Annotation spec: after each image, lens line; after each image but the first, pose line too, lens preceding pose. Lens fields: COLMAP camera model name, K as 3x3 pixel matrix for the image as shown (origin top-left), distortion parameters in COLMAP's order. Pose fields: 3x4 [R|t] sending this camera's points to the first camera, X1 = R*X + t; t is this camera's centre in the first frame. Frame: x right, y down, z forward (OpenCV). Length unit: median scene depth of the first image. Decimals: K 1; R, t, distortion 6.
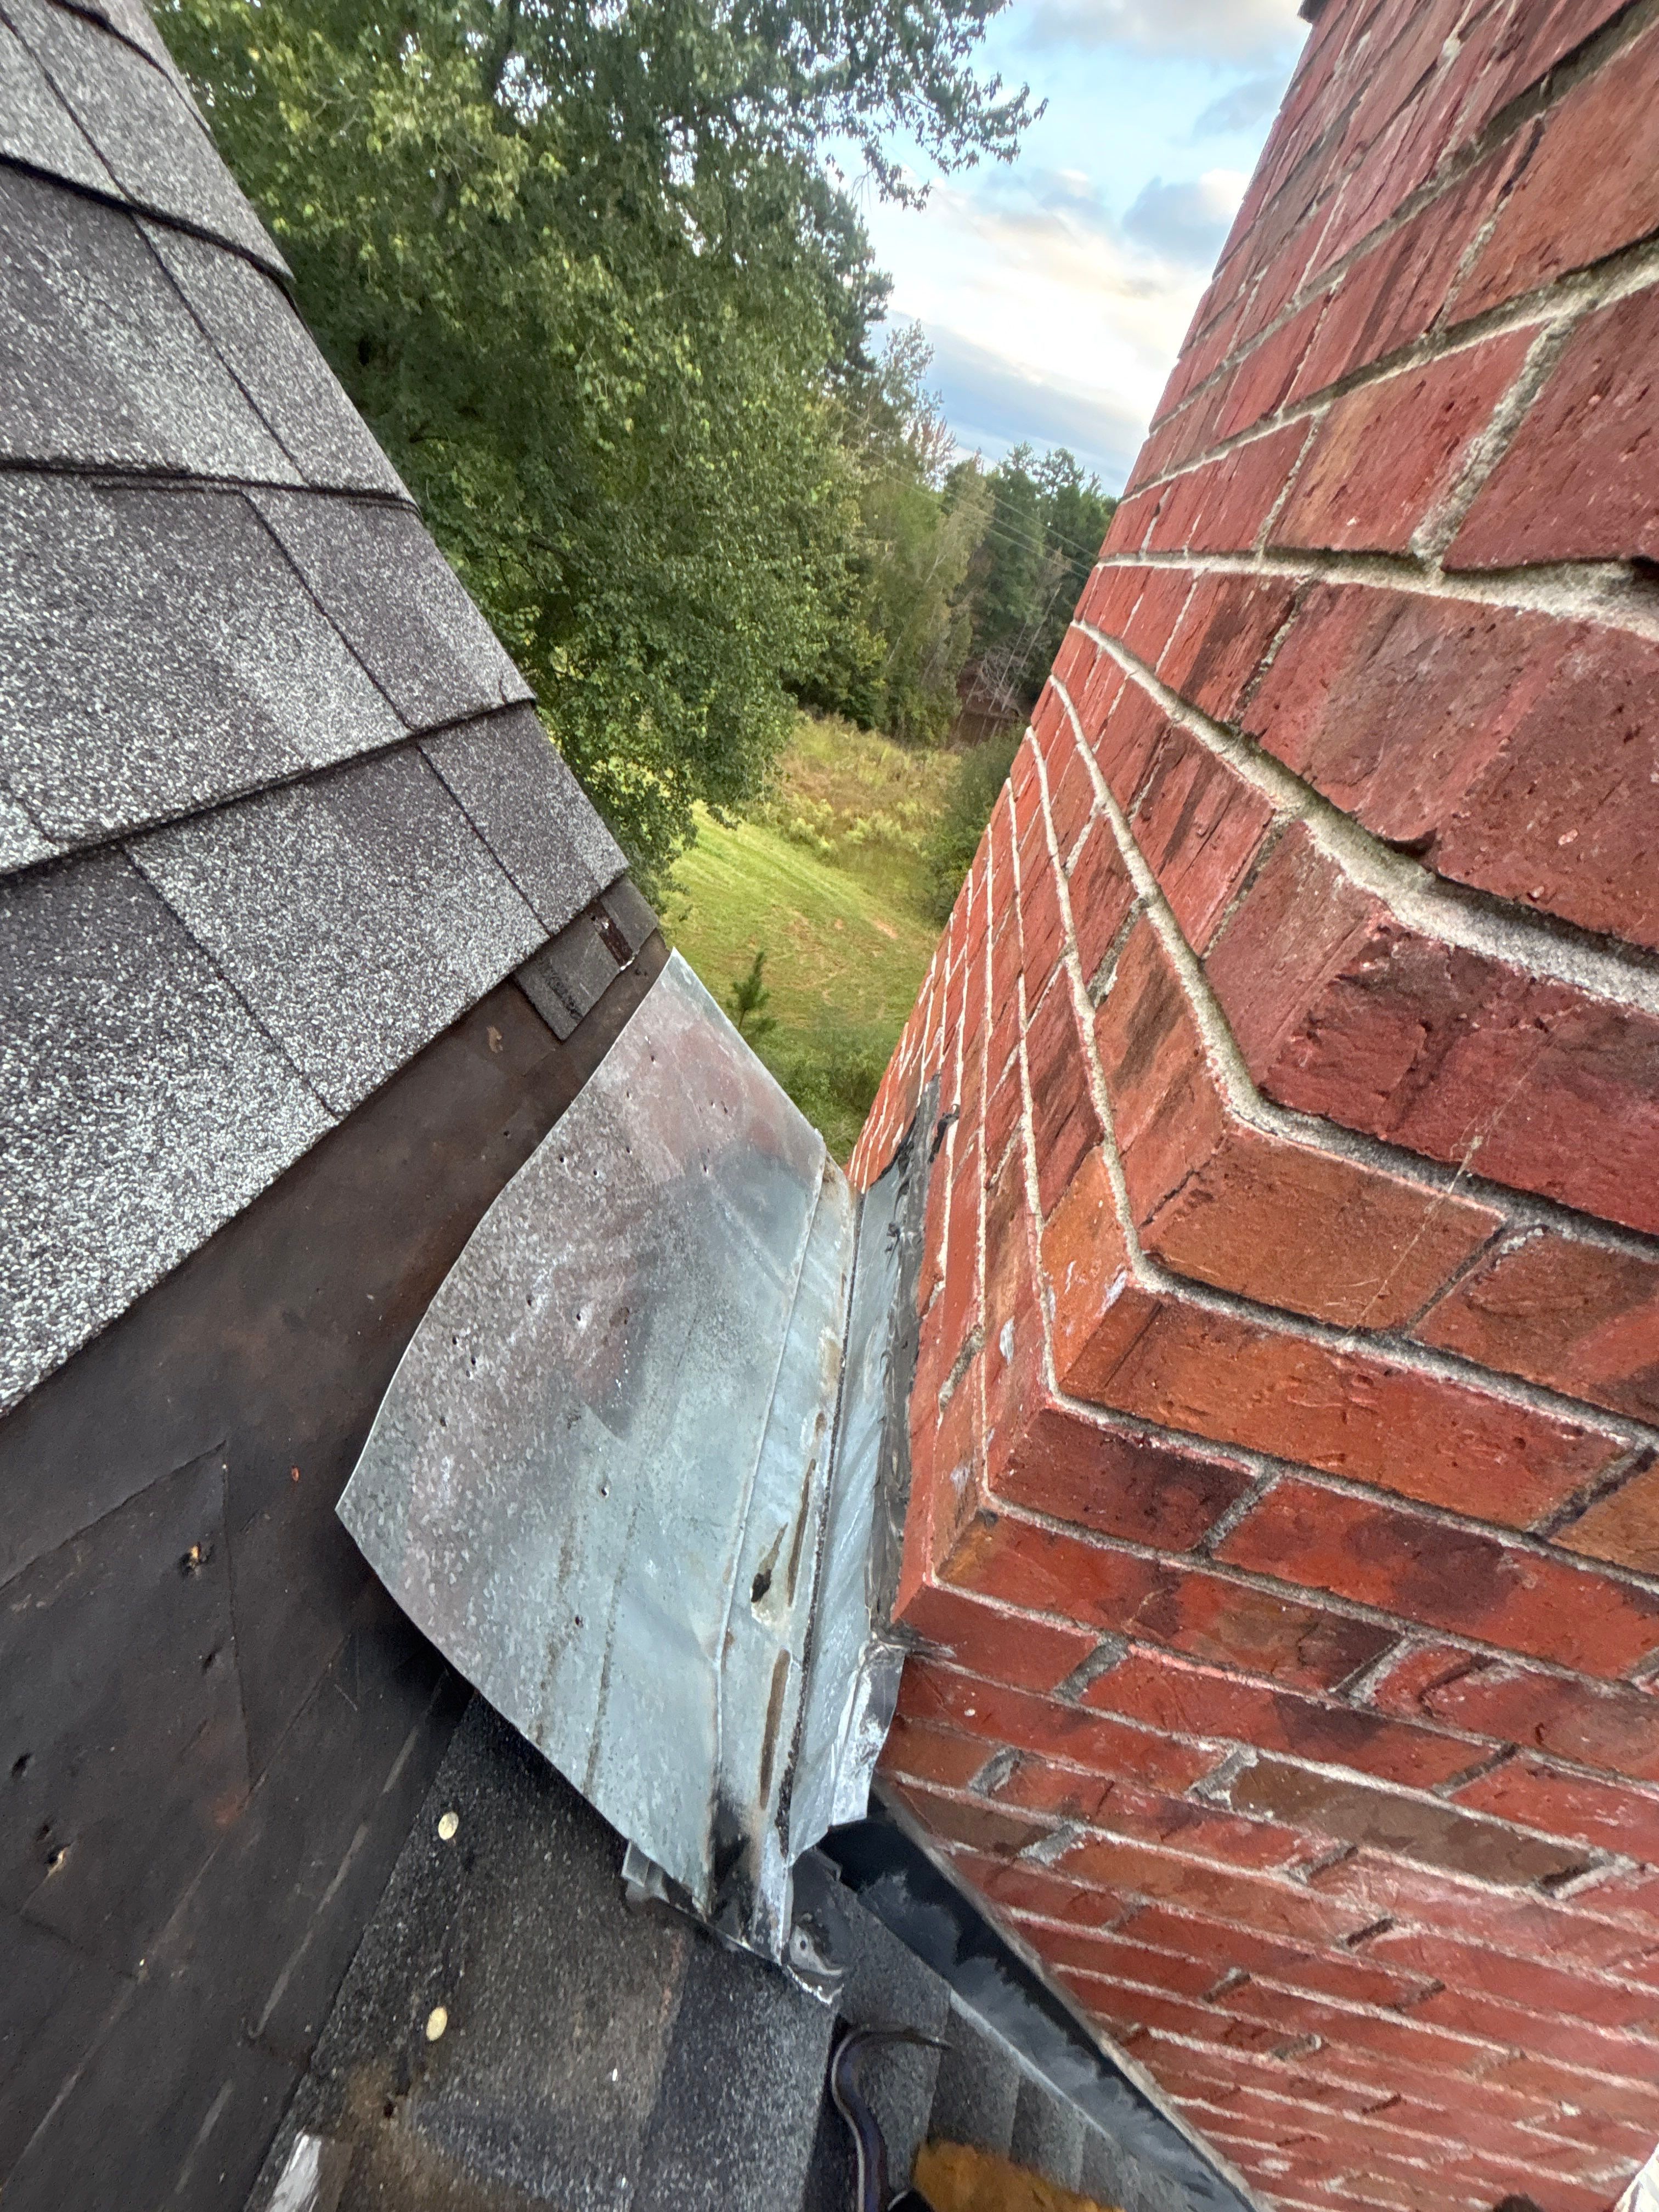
lens RADIAL K [[914.7, 0, 891.3], [0, 914.7, 1105.1], [0, 0, 1]] dist [0.001624, 0.000174]
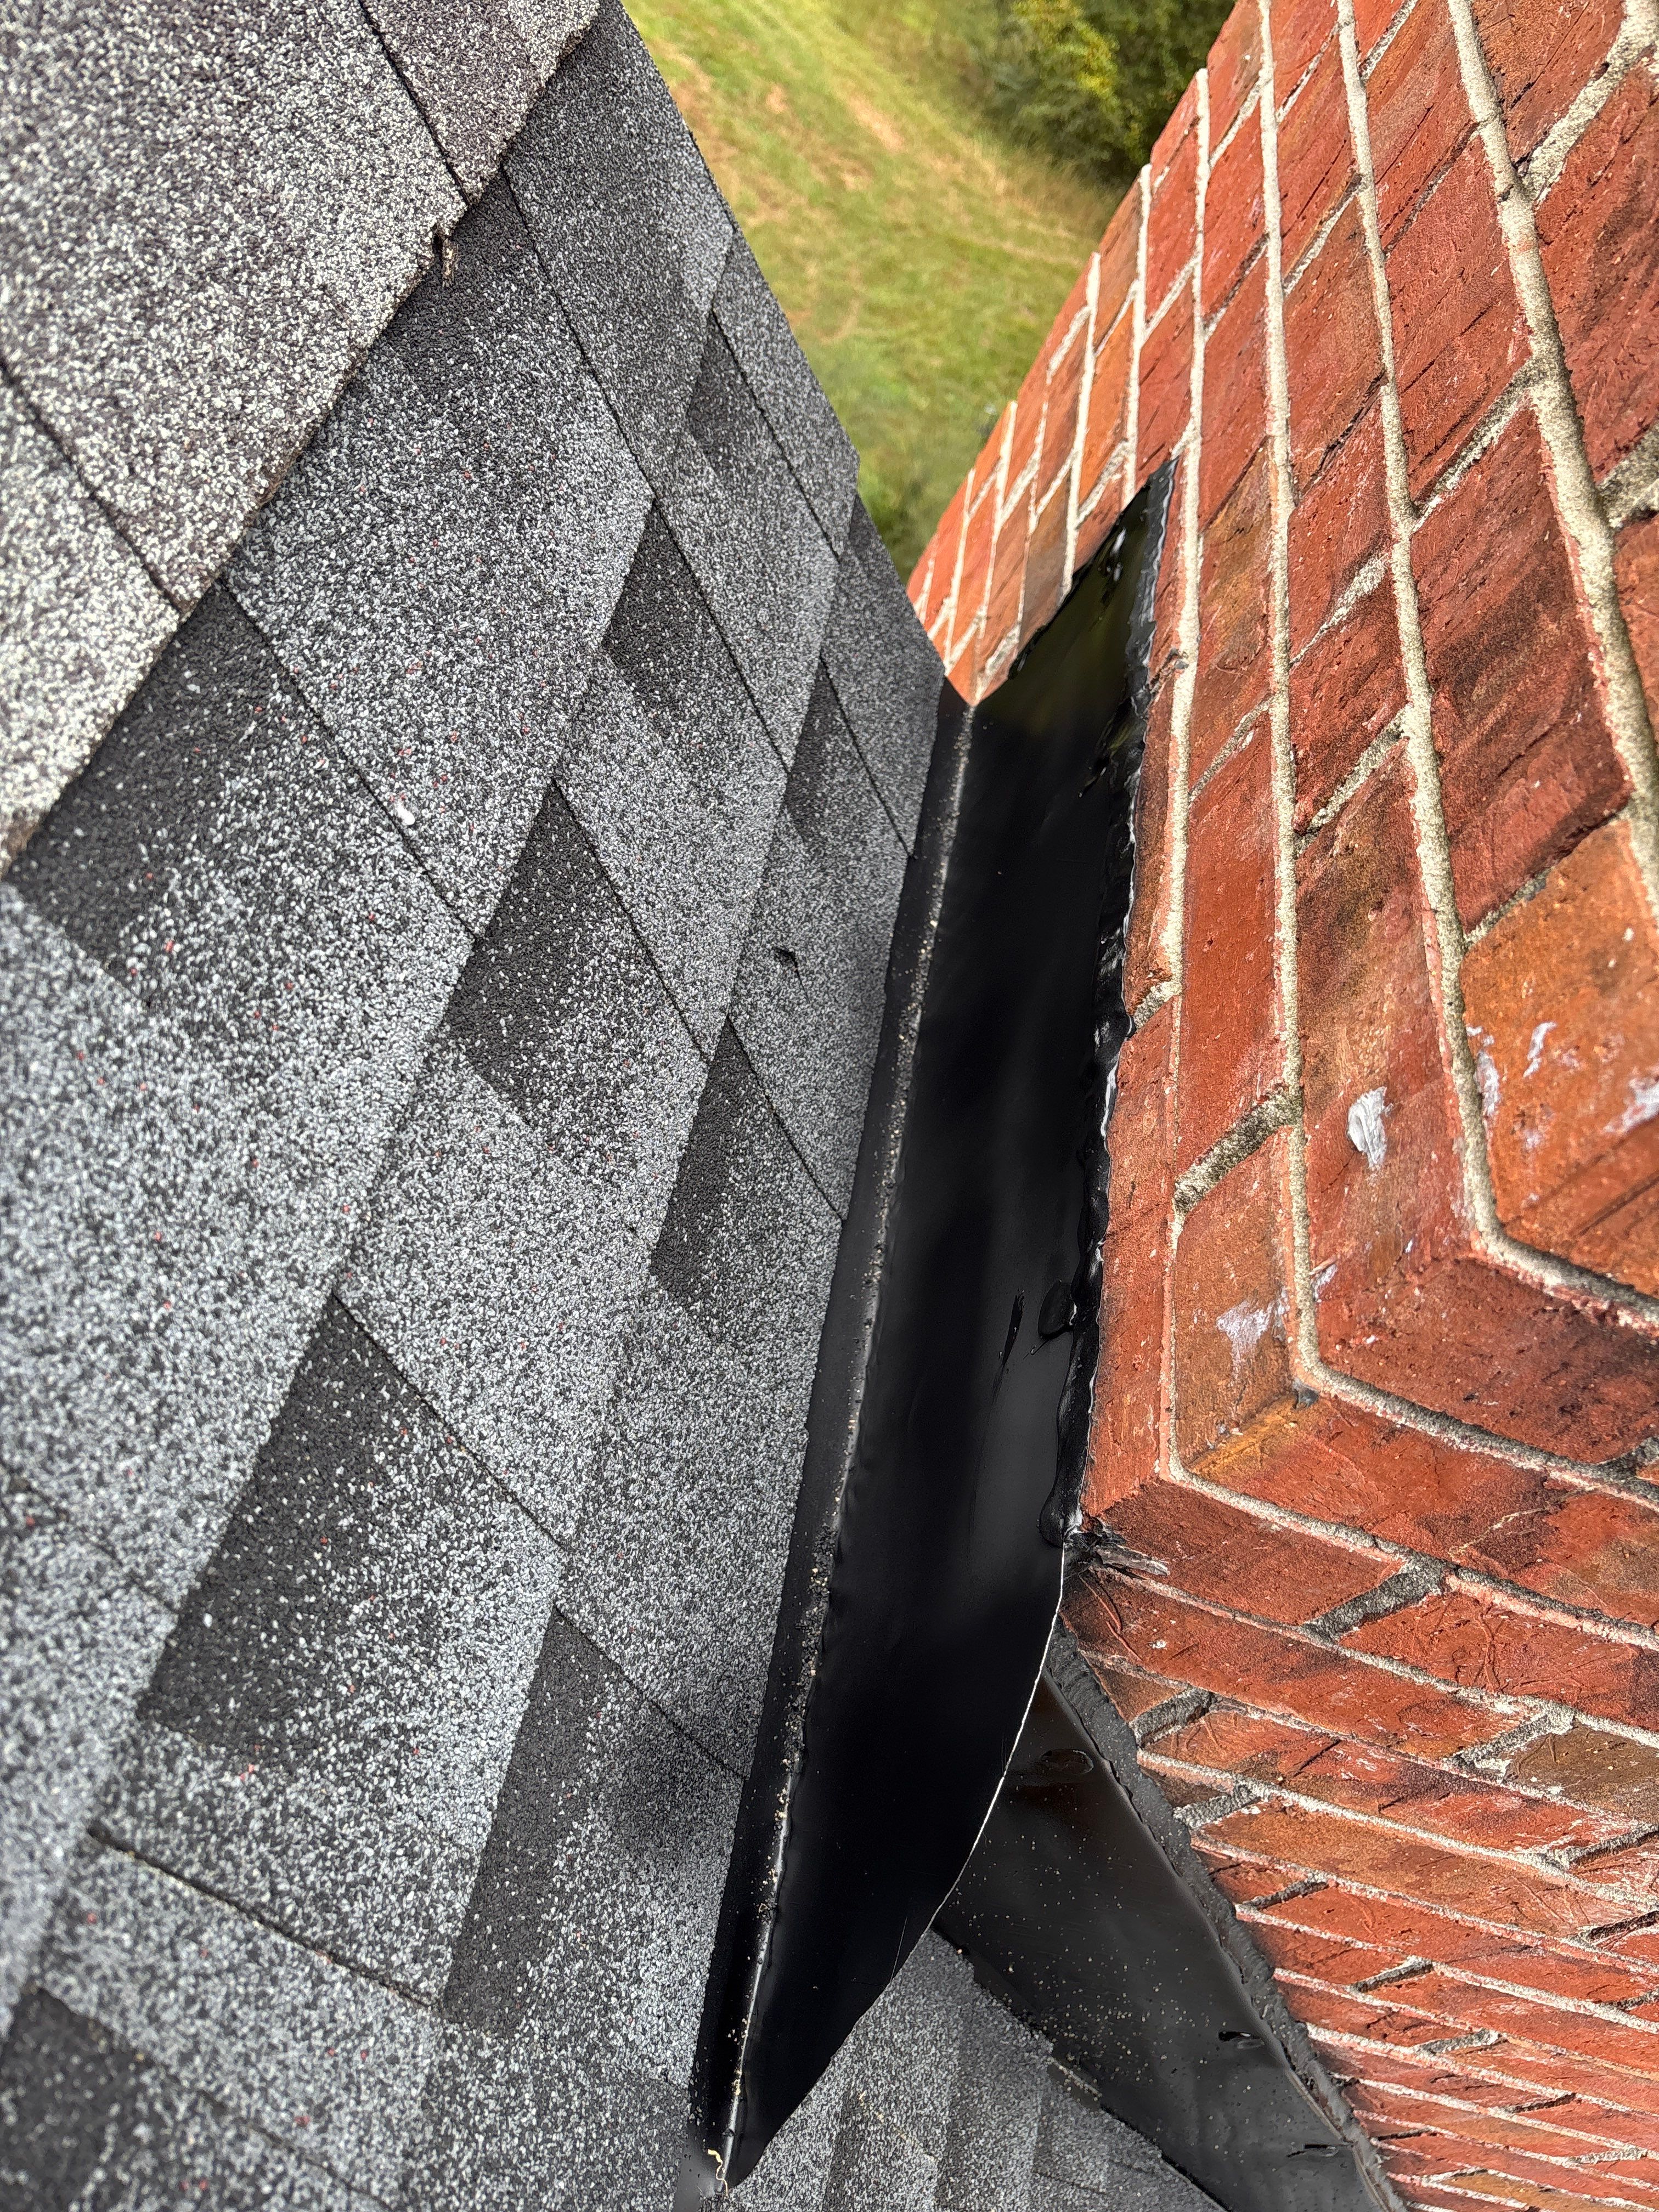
lens RADIAL K [[1726.6, 0, 978.3], [0, 1726.6, 1166.8], [0, 0, 1]] dist [0.047525, -0.097421]
pose [[0.992491, 0.075974, 0.095859, -0.188112], [-0.104041, 0.936451, 0.335014, -0.053790], [-0.064315, -0.342472, 0.937324, -0.029209]]
